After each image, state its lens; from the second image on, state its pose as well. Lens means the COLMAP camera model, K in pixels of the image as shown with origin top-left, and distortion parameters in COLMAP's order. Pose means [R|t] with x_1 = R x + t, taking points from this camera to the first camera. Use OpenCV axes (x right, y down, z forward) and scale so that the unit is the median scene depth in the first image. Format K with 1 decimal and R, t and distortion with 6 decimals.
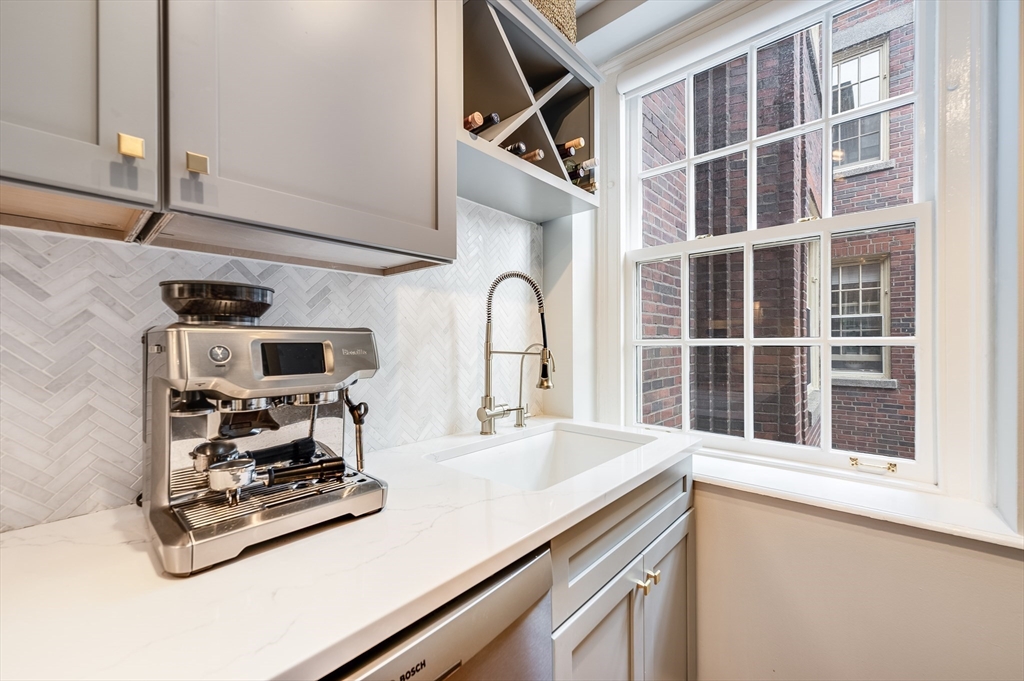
lens RADIAL K [[407.7, 0, 509.2], [0, 407.7, 345.2], [0, 0, 1]] dist [-0.000348, 0.000040]
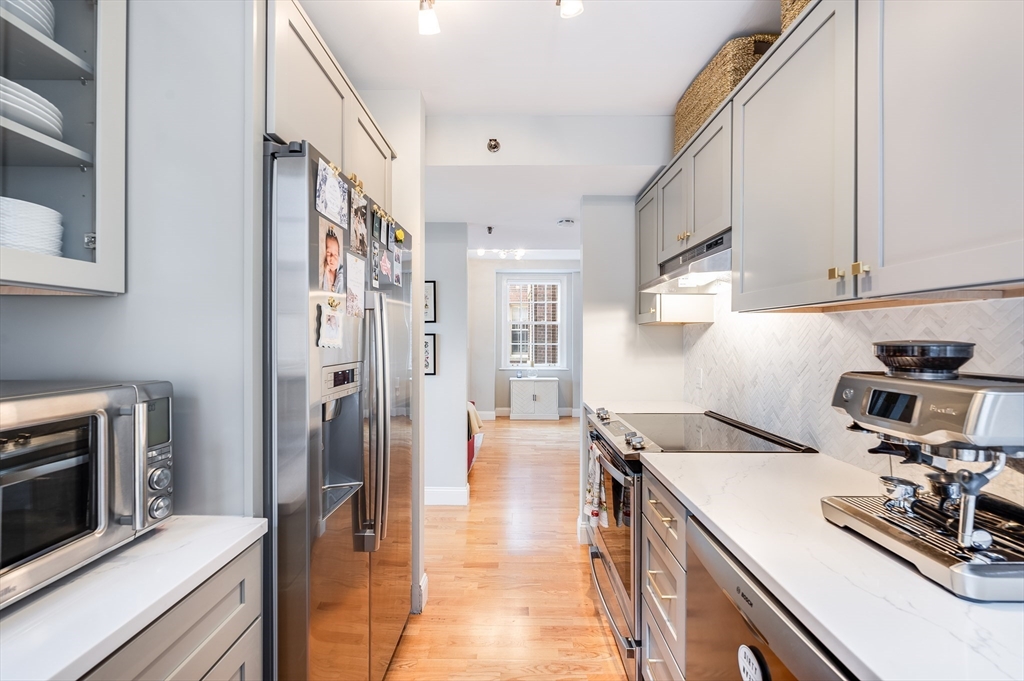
lens RADIAL K [[406.4, 0, 511.8], [0, 406.4, 337.7], [0, 0, 1]] dist [-0.000179, 0.000149]
pose [[-0.745434, 0.004149, -0.666566, 0.500224], [0.000469, 0.999984, 0.005701, -0.078939], [0.666579, 0.003937, -0.745424, 0.516845]]
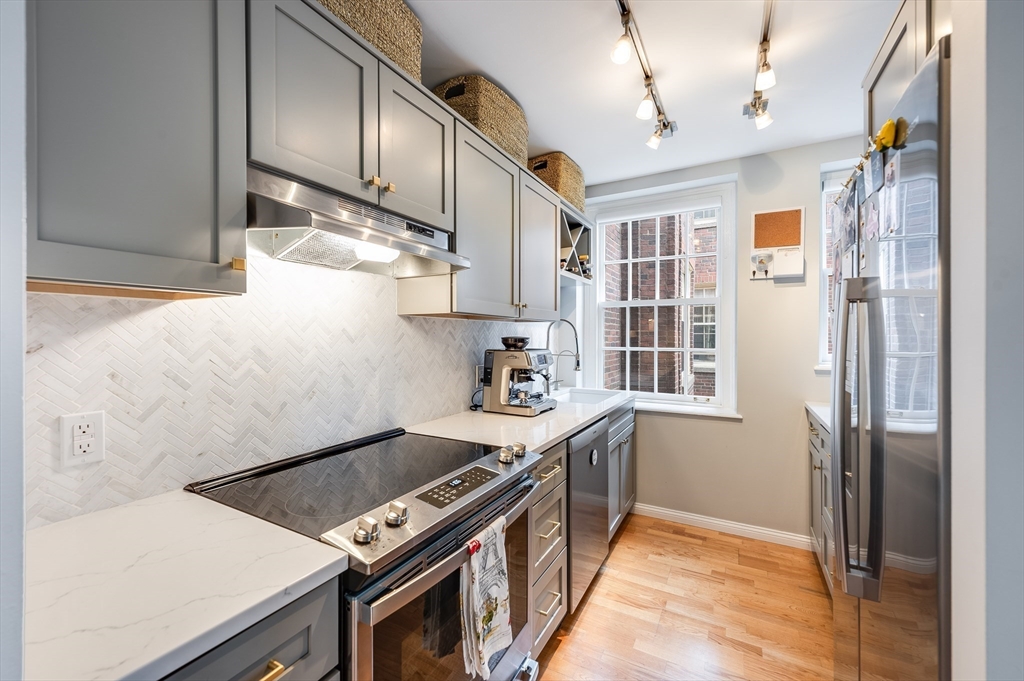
lens RADIAL K [[406.4, 0, 511.8], [0, 406.4, 337.7], [0, 0, 1]] dist [-0.000179, 0.000149]
pose [[0.974504, 0.004279, 0.224330, -0.688049], [-0.003396, 0.999985, -0.004323, -0.059876], [-0.224346, 0.003451, 0.974504, -1.001073]]
